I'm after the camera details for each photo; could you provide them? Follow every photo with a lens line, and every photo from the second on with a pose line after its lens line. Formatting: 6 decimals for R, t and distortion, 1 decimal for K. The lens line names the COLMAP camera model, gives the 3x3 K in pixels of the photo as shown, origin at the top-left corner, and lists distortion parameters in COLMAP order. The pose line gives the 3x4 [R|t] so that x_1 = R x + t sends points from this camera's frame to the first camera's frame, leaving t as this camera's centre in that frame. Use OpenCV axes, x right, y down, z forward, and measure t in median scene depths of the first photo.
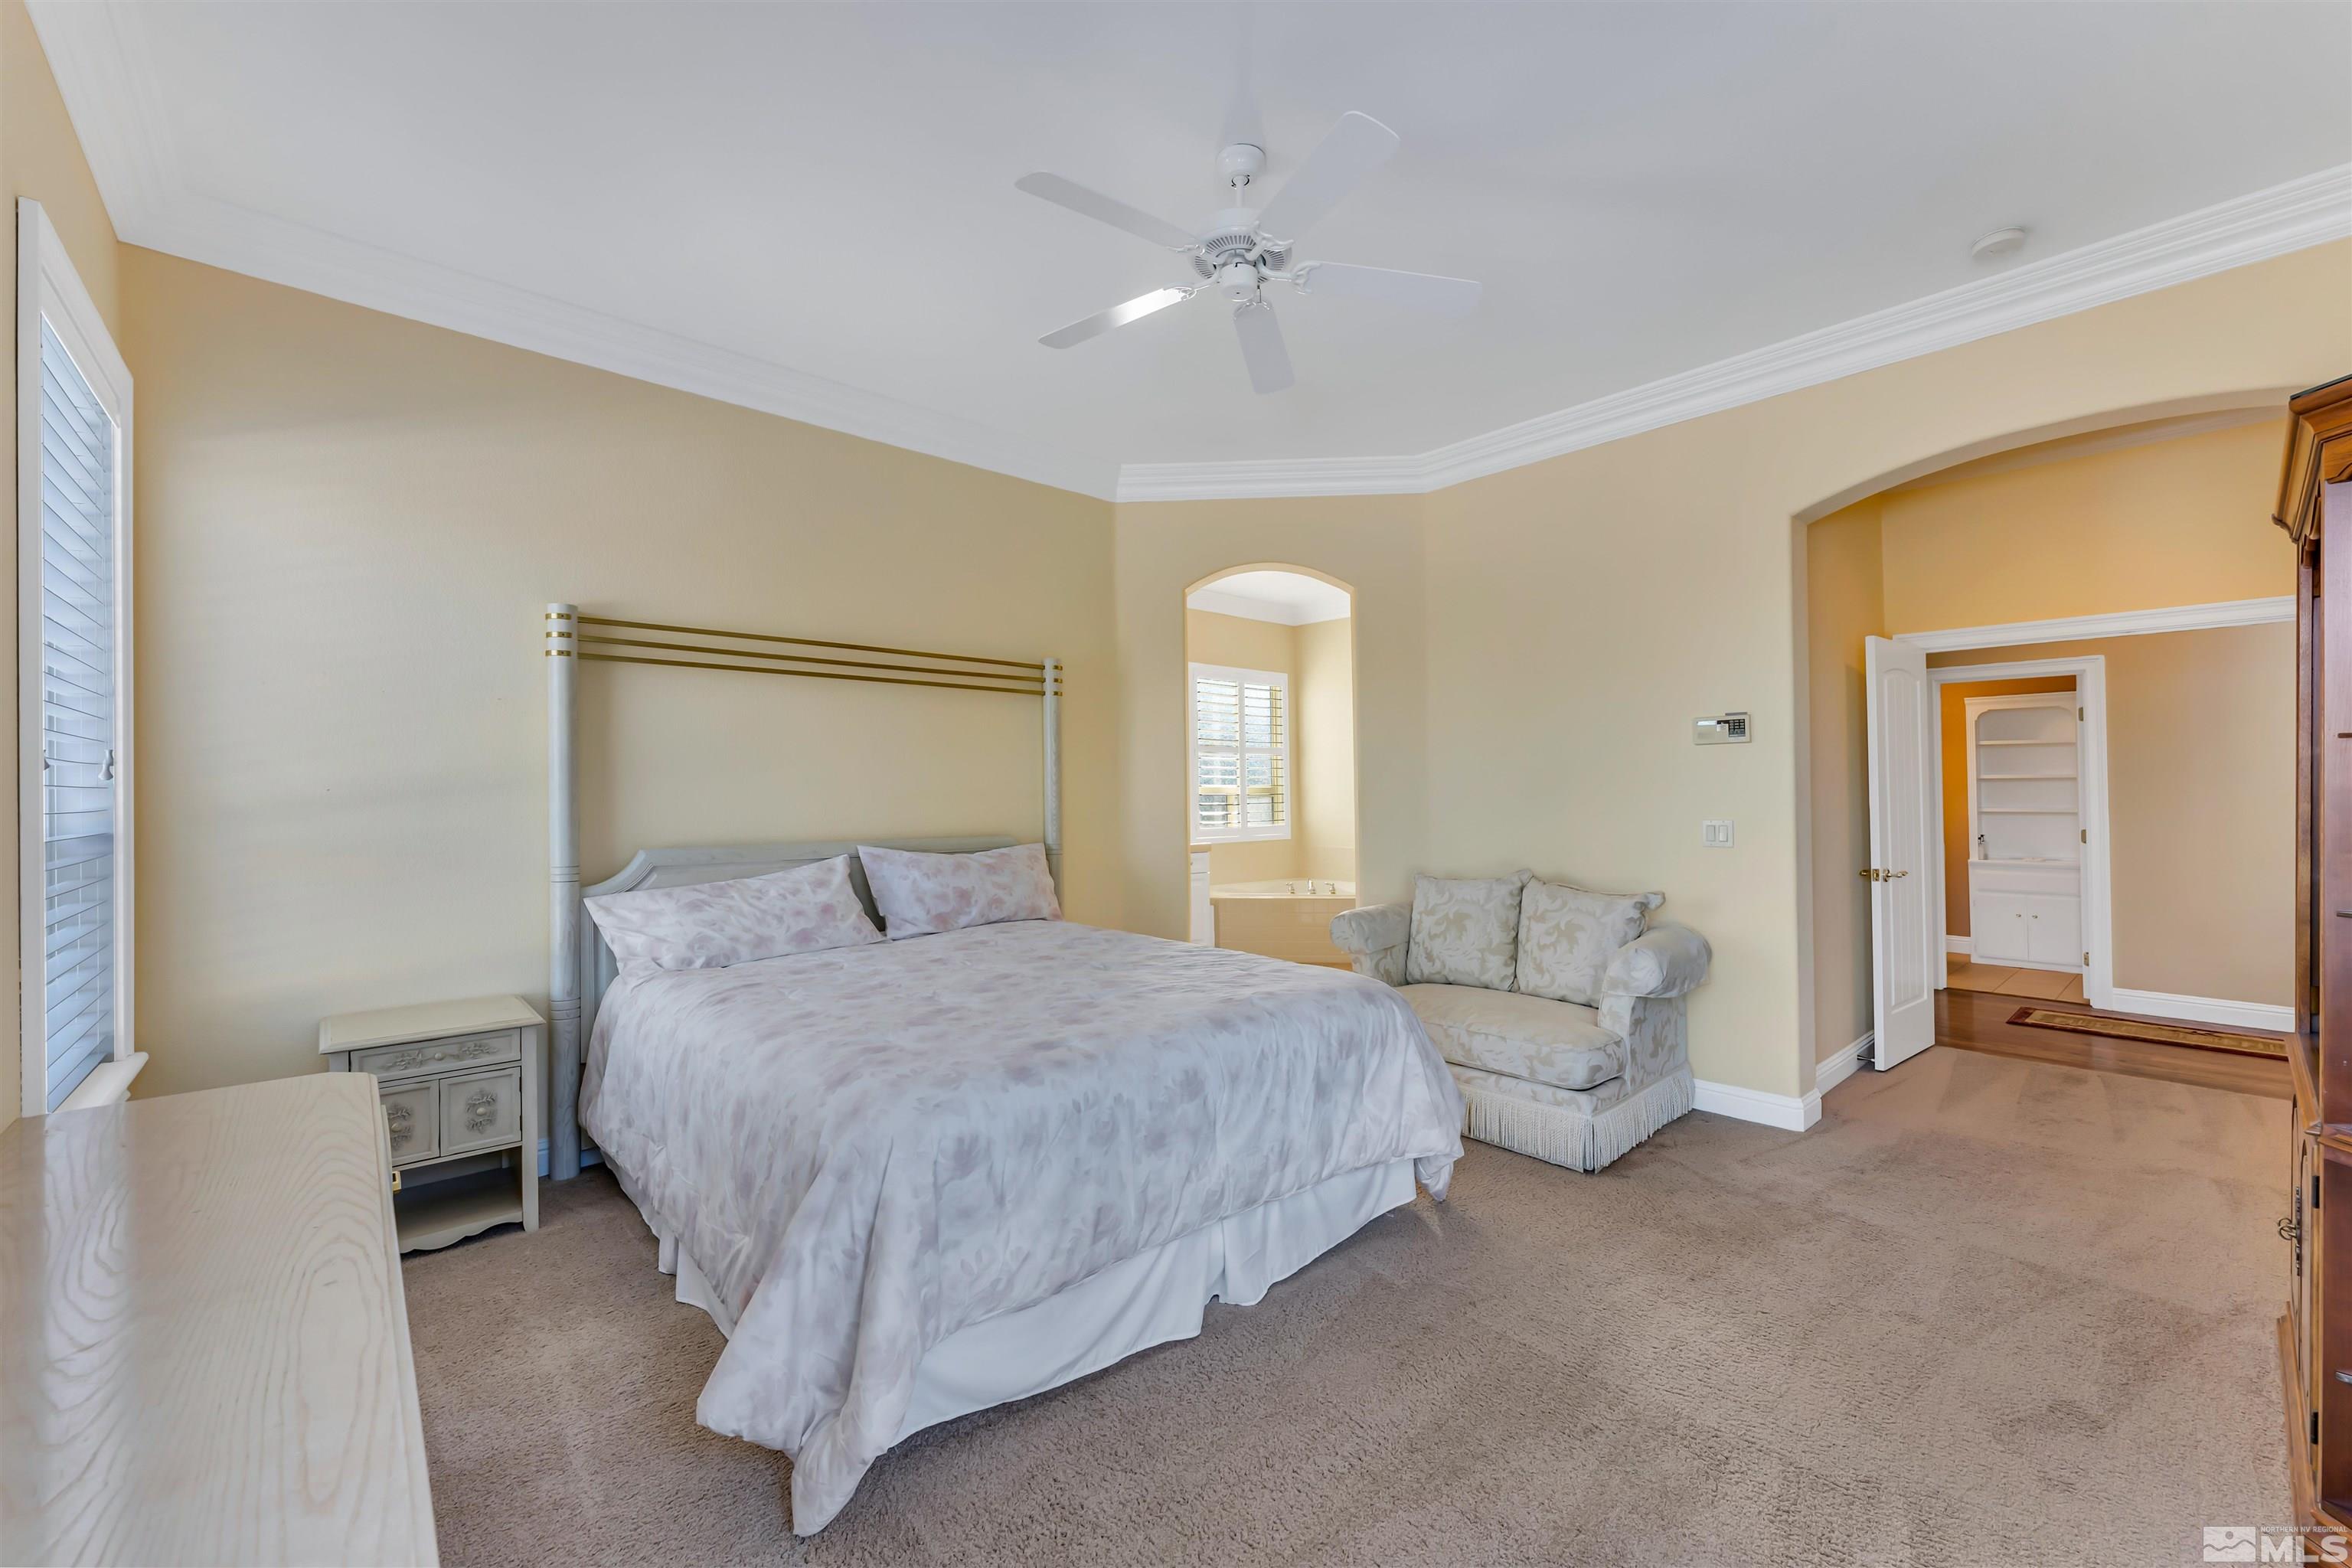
lens RADIAL K [[943.9, 0, 1172.2], [0, 943.9, 788.1], [0, 0, 1]] dist [-0.004194, -0.000151]
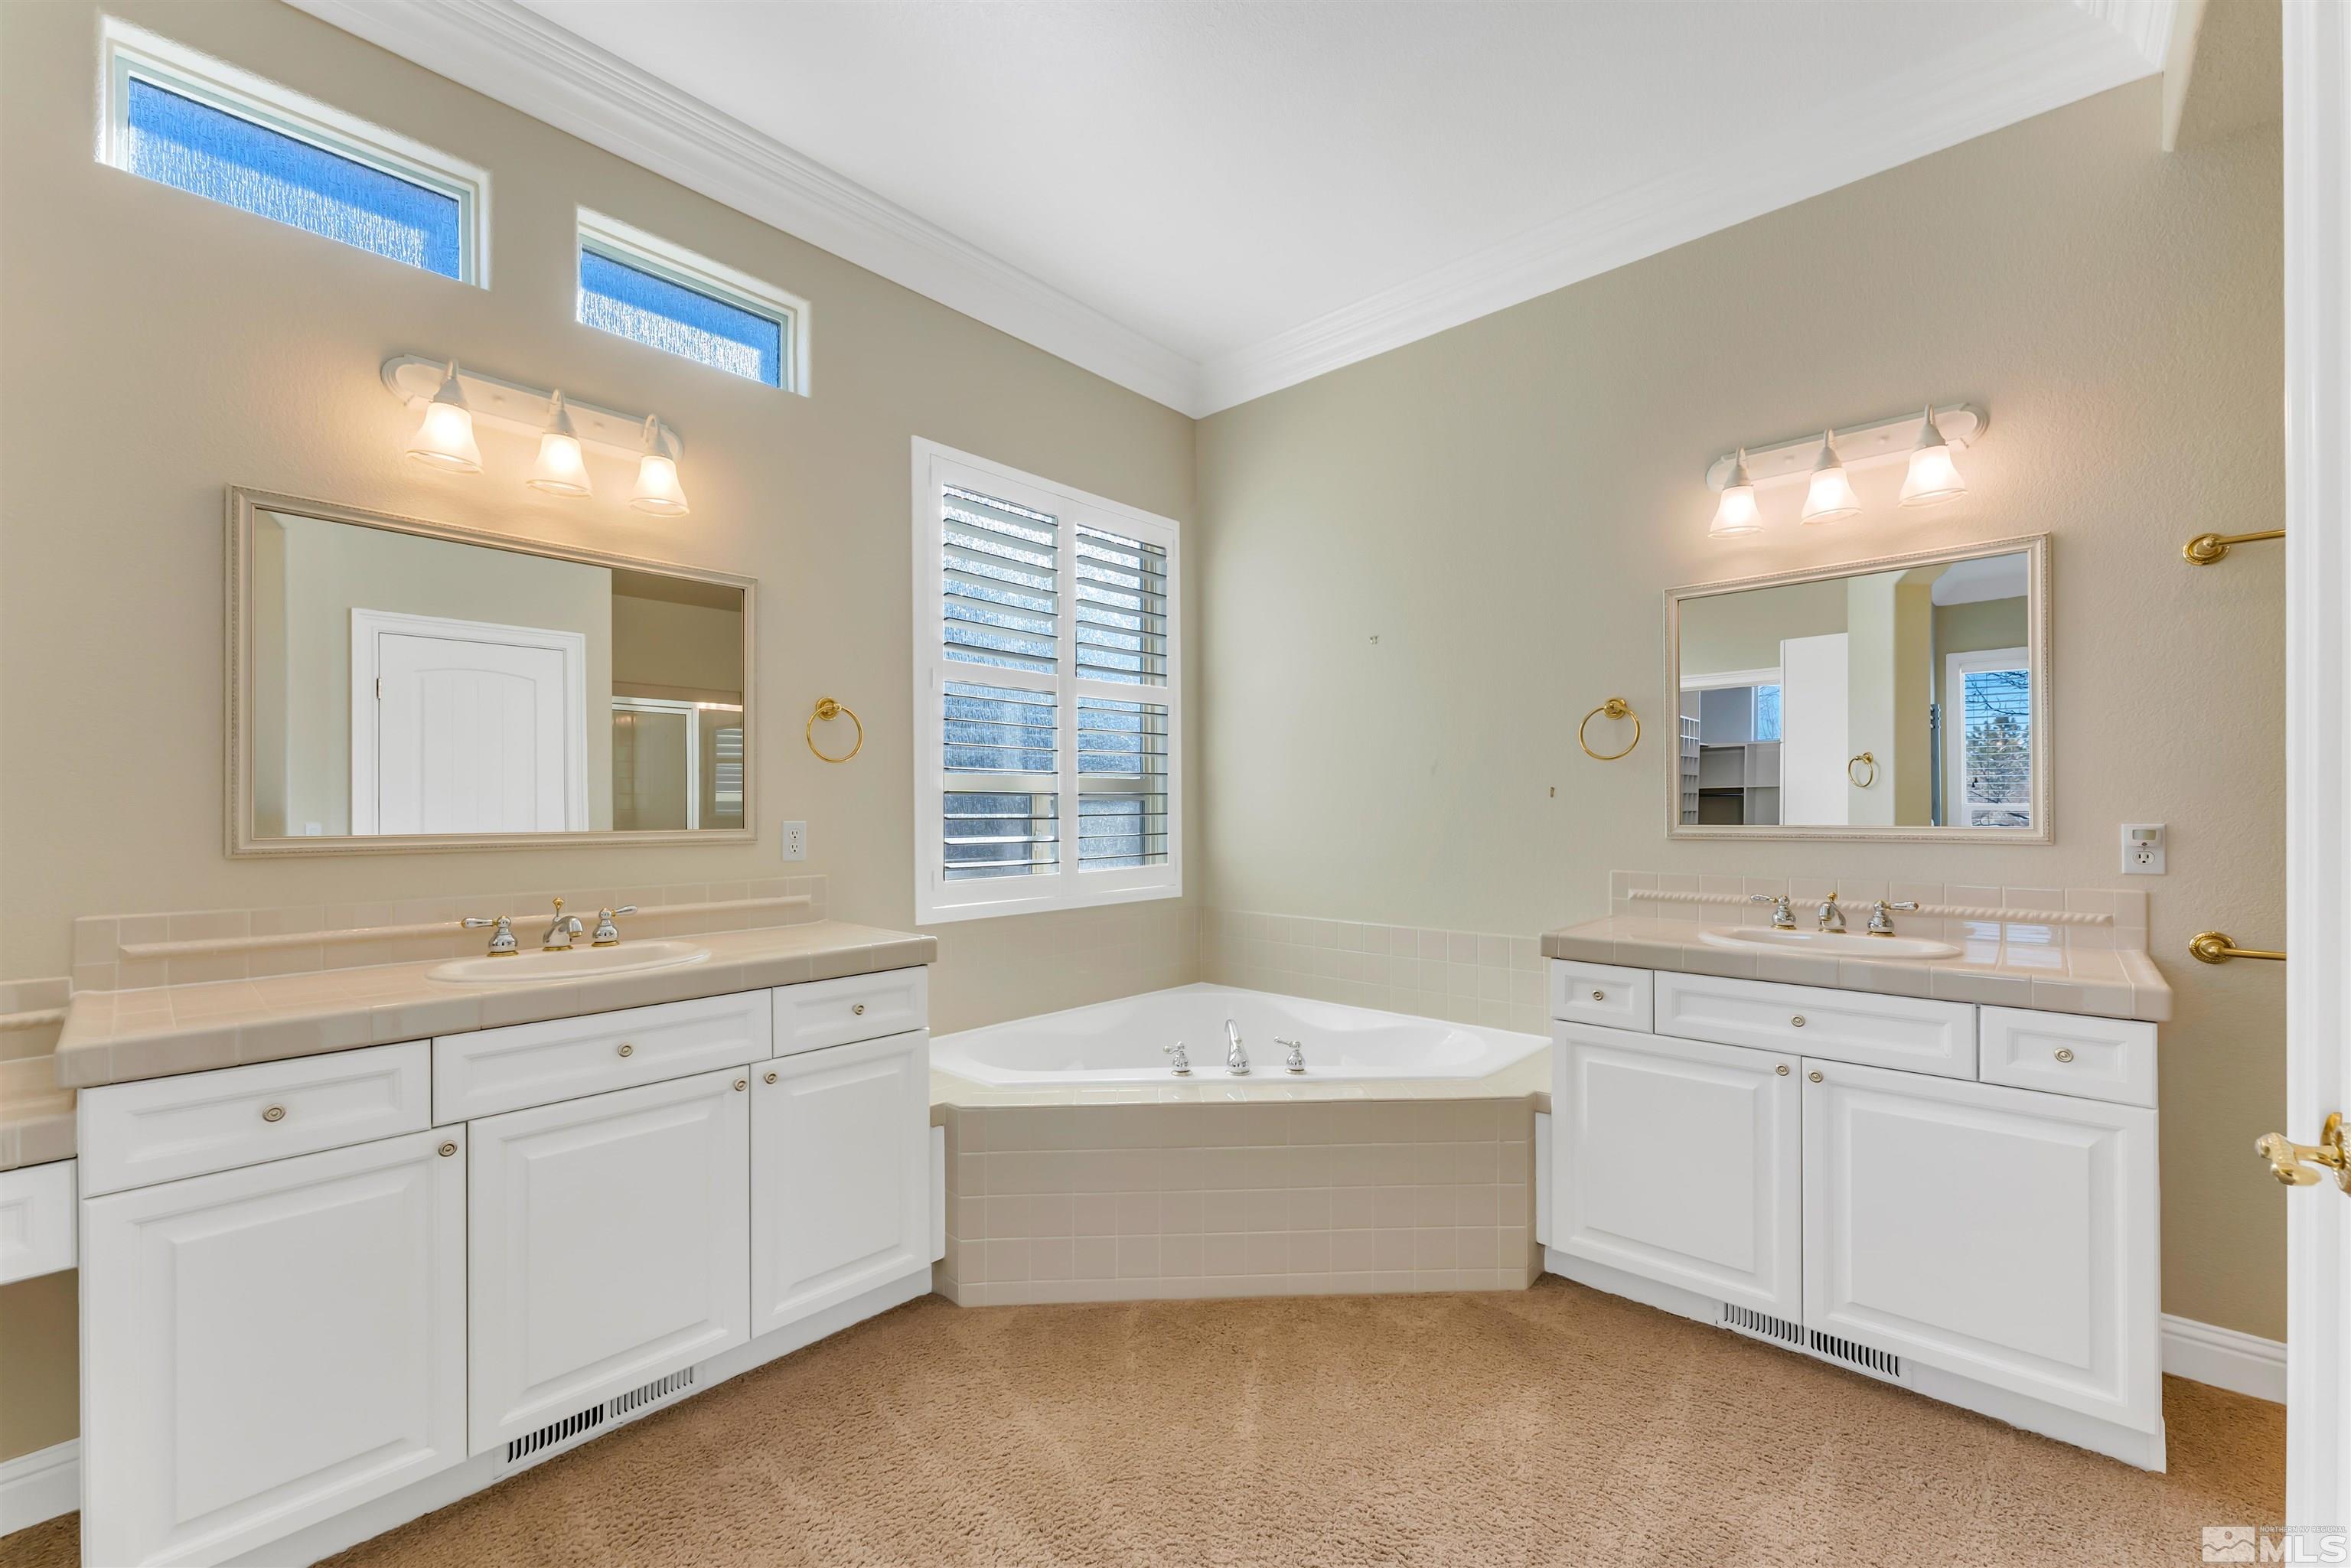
lens RADIAL K [[943.4, 0, 1168.7], [0, 943.4, 790.4], [0, 0, 1]] dist [-0.004194, -0.000151]
pose [[0.991683, 0.011484, 0.128188, 0.064725], [-0.010702, 0.999920, -0.006784, 0.007472], [-0.128255, 0.005356, 0.991727, 0.586723]]
